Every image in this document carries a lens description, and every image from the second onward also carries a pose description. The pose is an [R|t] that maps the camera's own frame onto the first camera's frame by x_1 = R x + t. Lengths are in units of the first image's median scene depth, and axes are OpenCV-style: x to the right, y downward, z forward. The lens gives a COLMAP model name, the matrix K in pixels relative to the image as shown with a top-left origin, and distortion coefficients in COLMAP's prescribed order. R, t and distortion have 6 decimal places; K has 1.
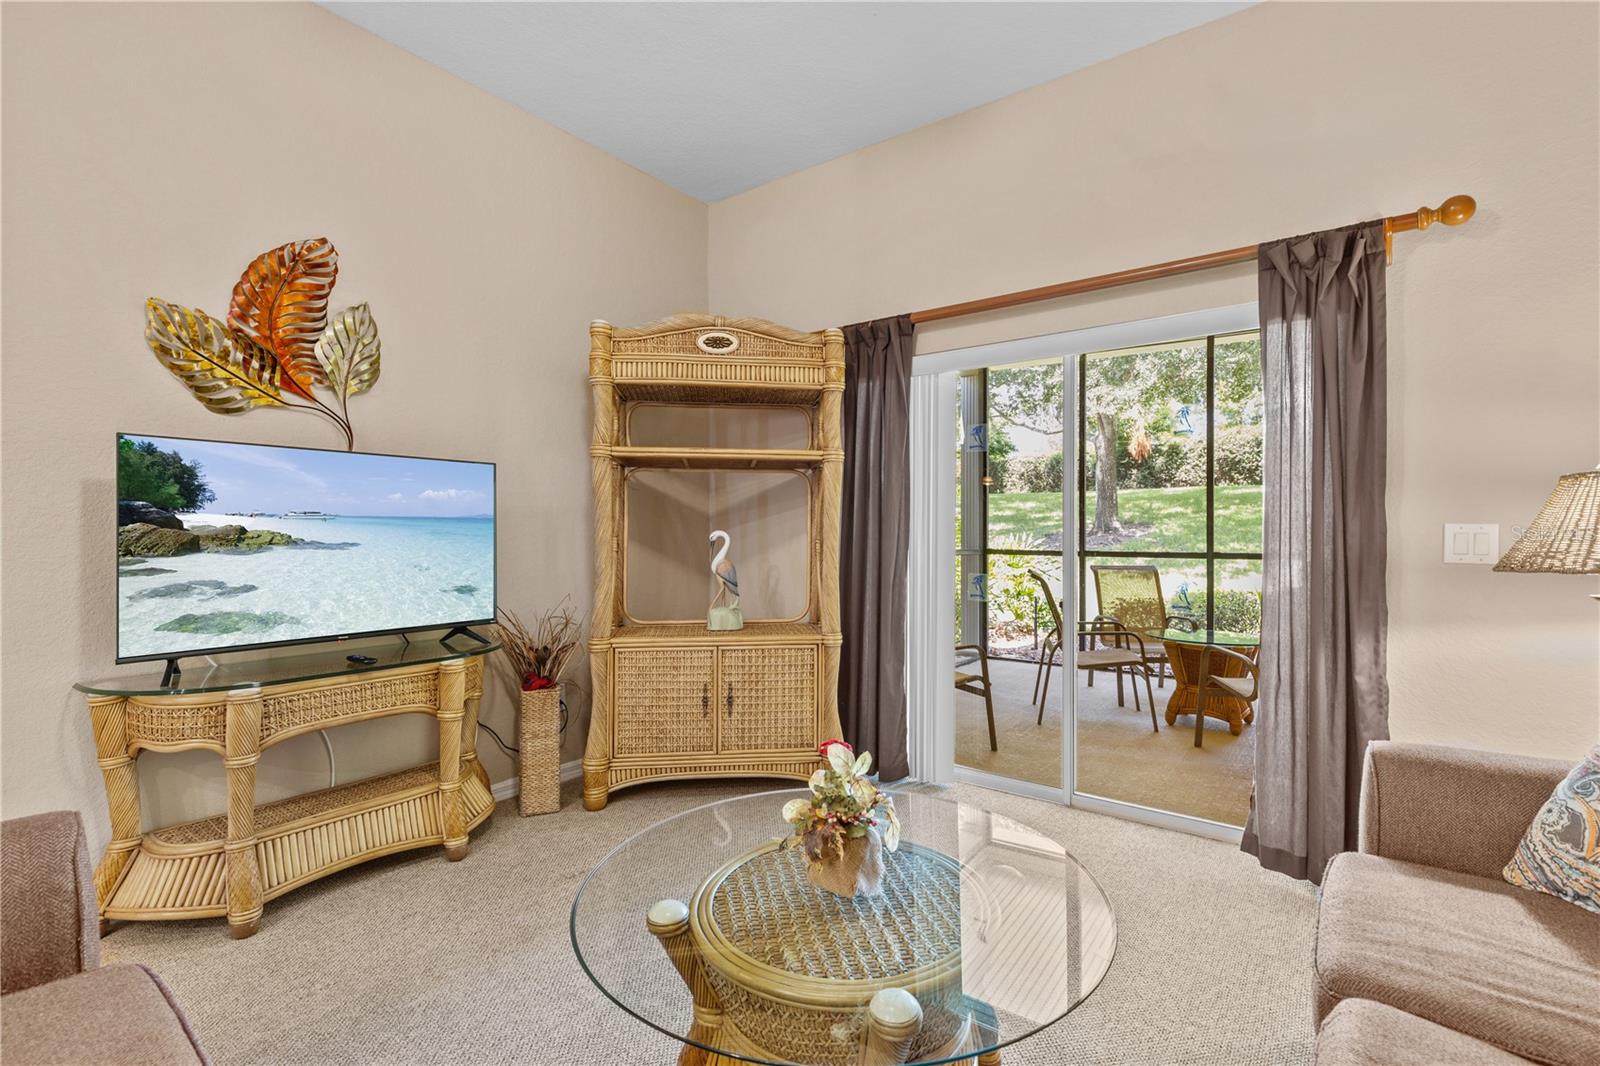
lens RADIAL K [[743.9, 0, 800.0], [0, 743.9, 525.5], [0, 0, 1]] dist [0.009191, -0.002222]
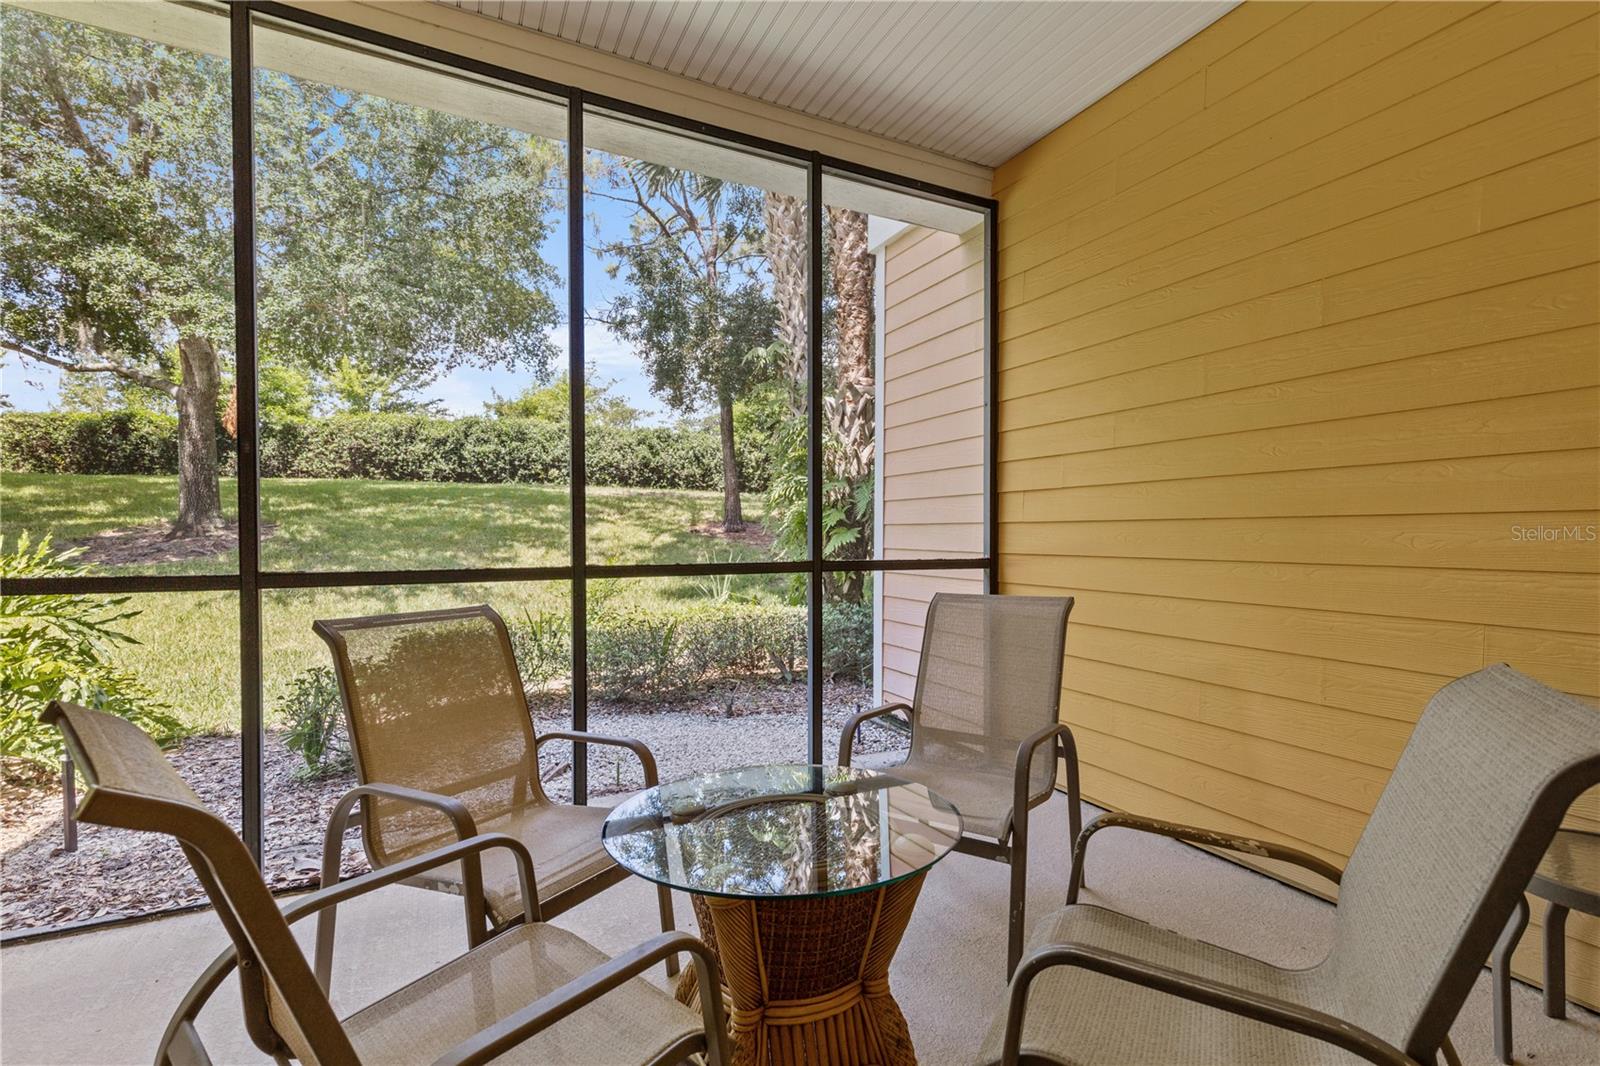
lens RADIAL K [[743.9, 0, 824.4], [0, 743.9, 533.3], [0, 0, 1]] dist [0.009191, -0.002222]
pose [[0.441033, 0.001094, 0.897490, 0.487026], [-0.004336, 0.999990, 0.000912, 0.034385], [-0.897480, -0.004293, 0.441033, 1.652760]]
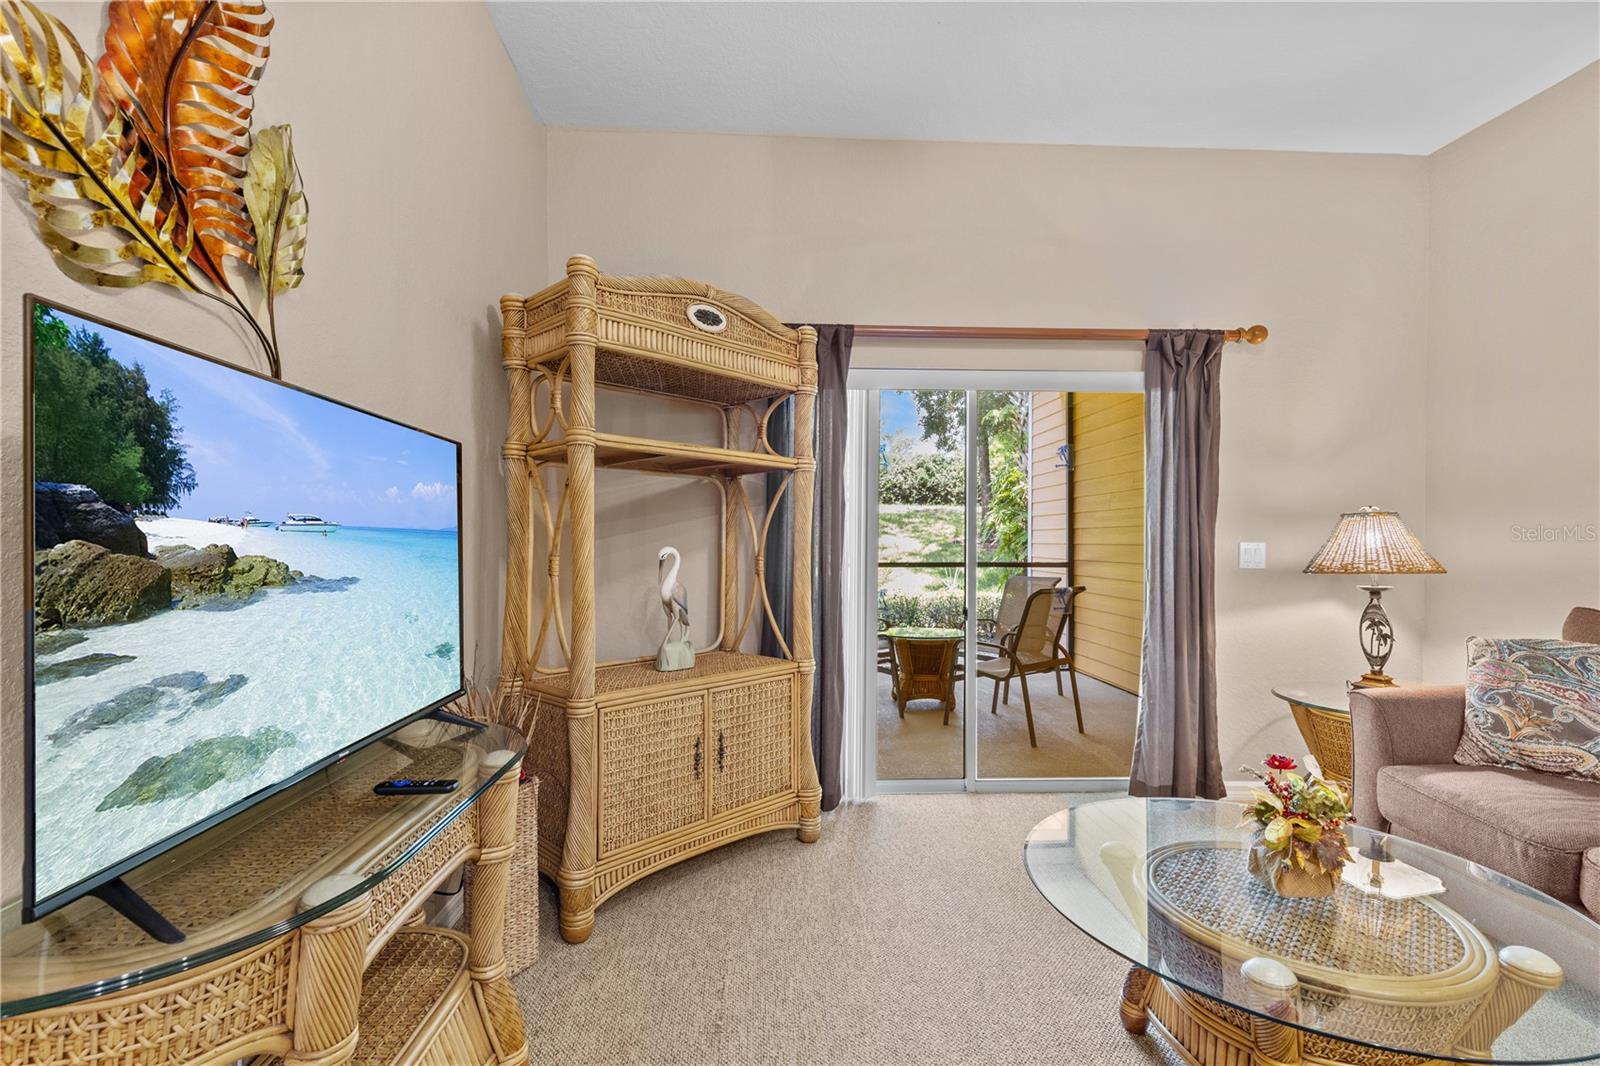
lens RADIAL K [[743.9, 0, 796.0], [0, 743.9, 533.8], [0, 0, 1]] dist [0.009191, -0.002222]
pose [[0.767641, 0.007399, 0.640837, -0.756836], [-0.005357, 0.999973, -0.005128, -0.006172], [-0.640858, 0.000503, 0.767660, 0.419500]]
